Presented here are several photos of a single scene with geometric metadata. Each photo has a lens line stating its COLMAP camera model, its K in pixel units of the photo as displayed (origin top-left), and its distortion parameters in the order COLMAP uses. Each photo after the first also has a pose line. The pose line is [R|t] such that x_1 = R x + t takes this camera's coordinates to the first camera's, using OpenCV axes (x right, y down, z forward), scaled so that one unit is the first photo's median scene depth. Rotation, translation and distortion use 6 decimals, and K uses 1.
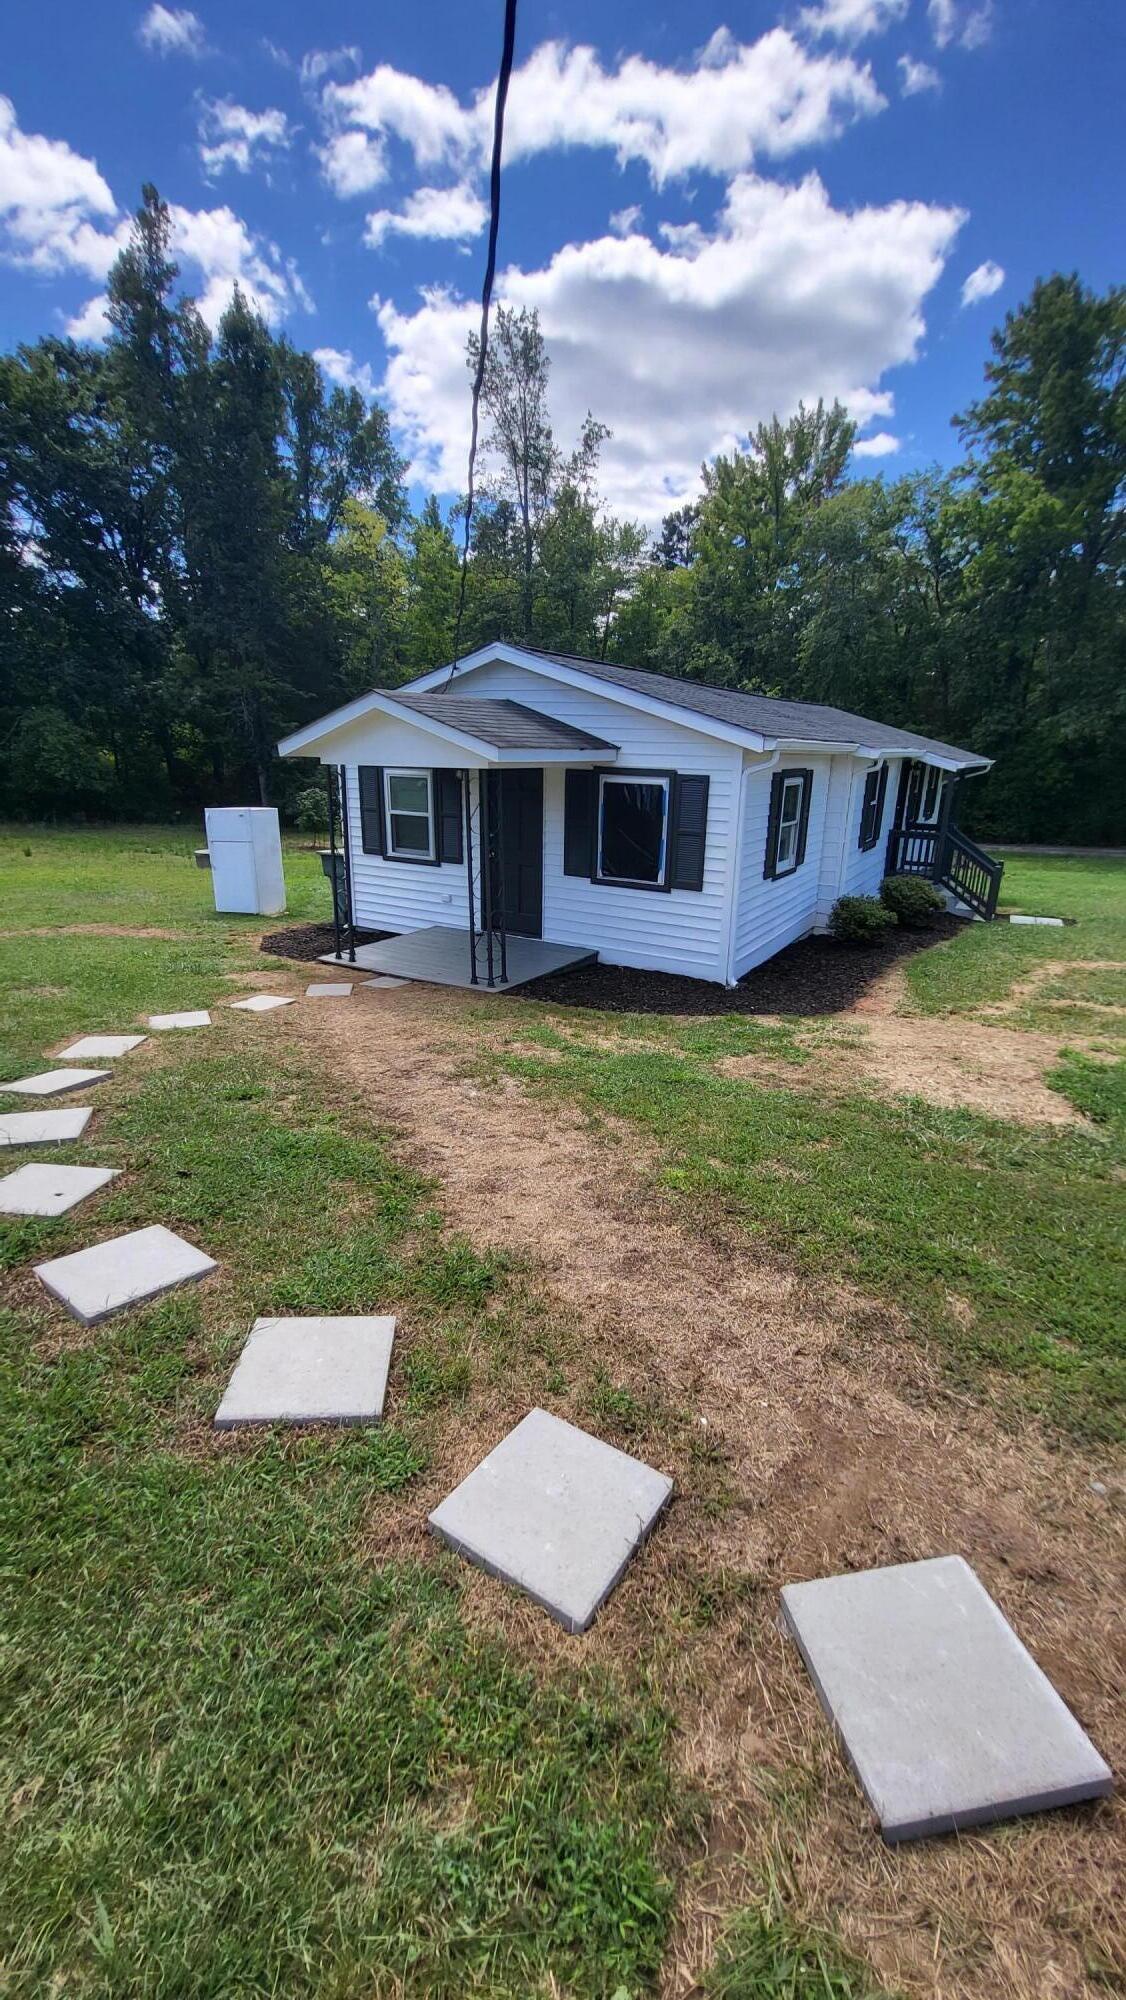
lens RADIAL K [[799.0, 0, 578.0], [0, 799.0, 994.4], [0, 0, 1]] dist [-0.001016, 0.000791]
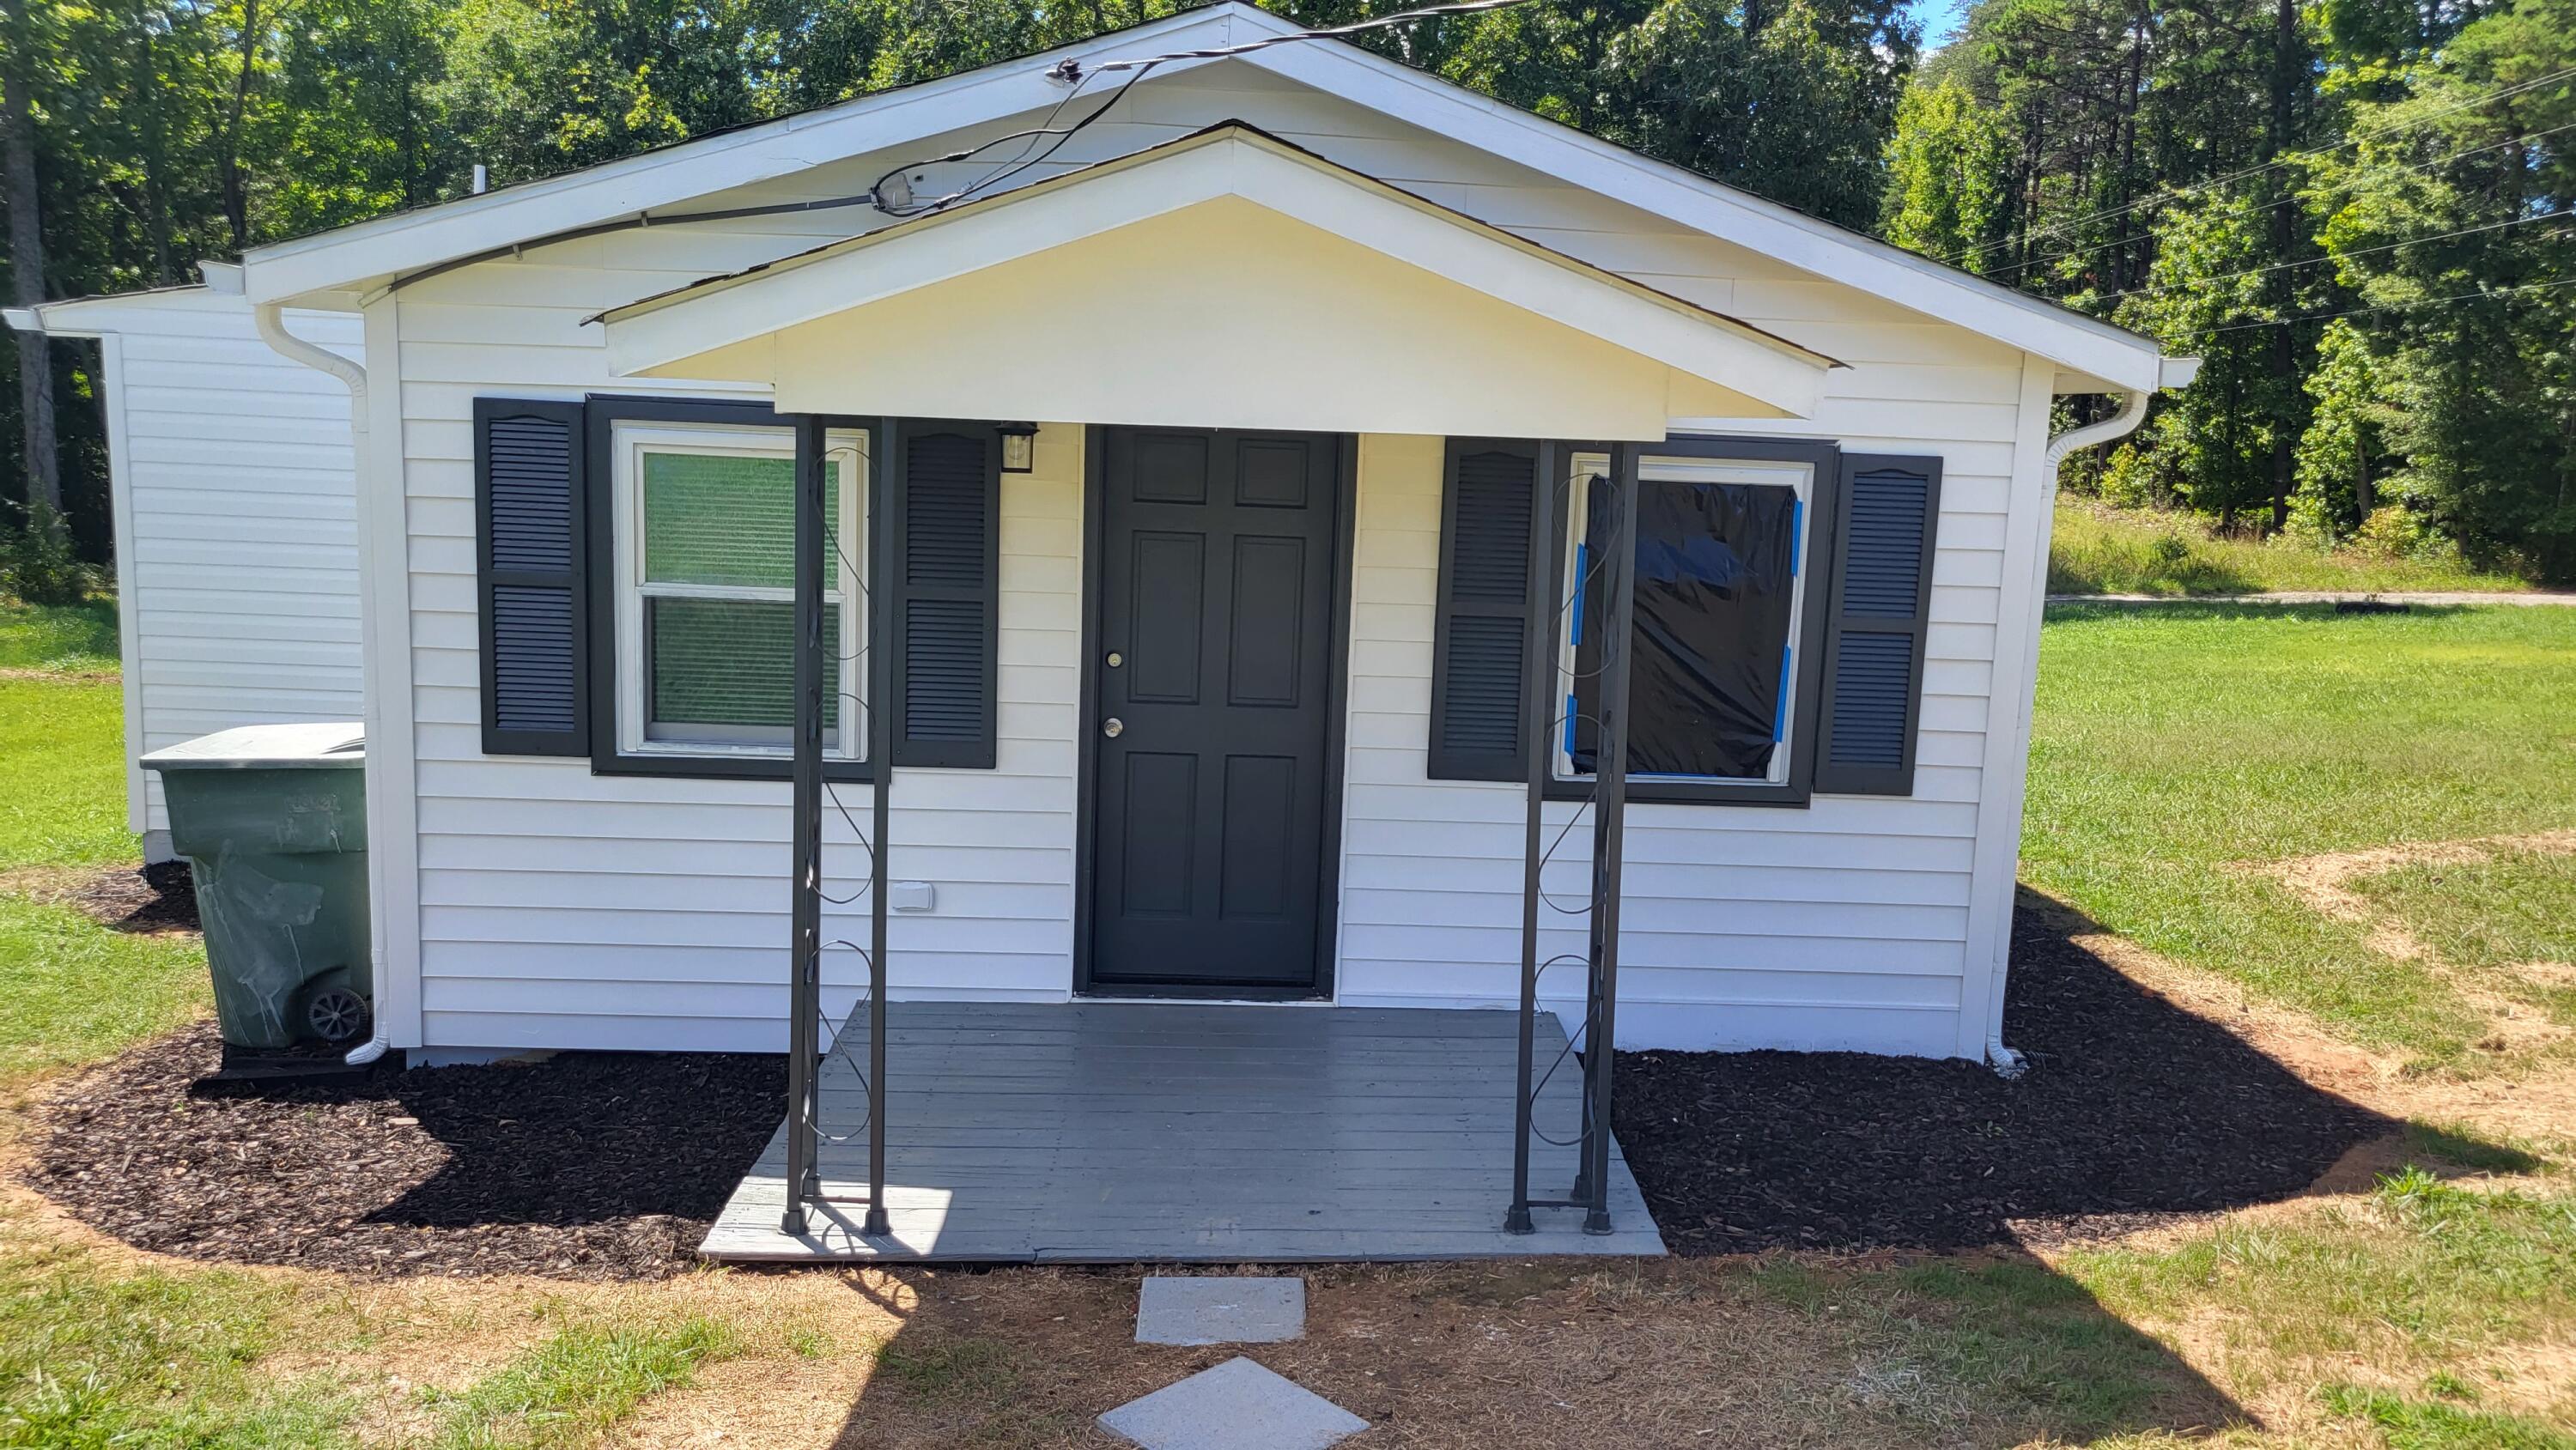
lens RADIAL K [[1975.1, 0, 1288.0], [0, 1975.1, 725.0], [0, 0, 1]] dist [0.040708, -0.012568]
pose [[0.840202, -0.082393, 0.535978, -0.479277], [0.141104, 0.987560, -0.069384, -0.129594], [-0.523594, 0.133925, 0.841376, 0.411796]]
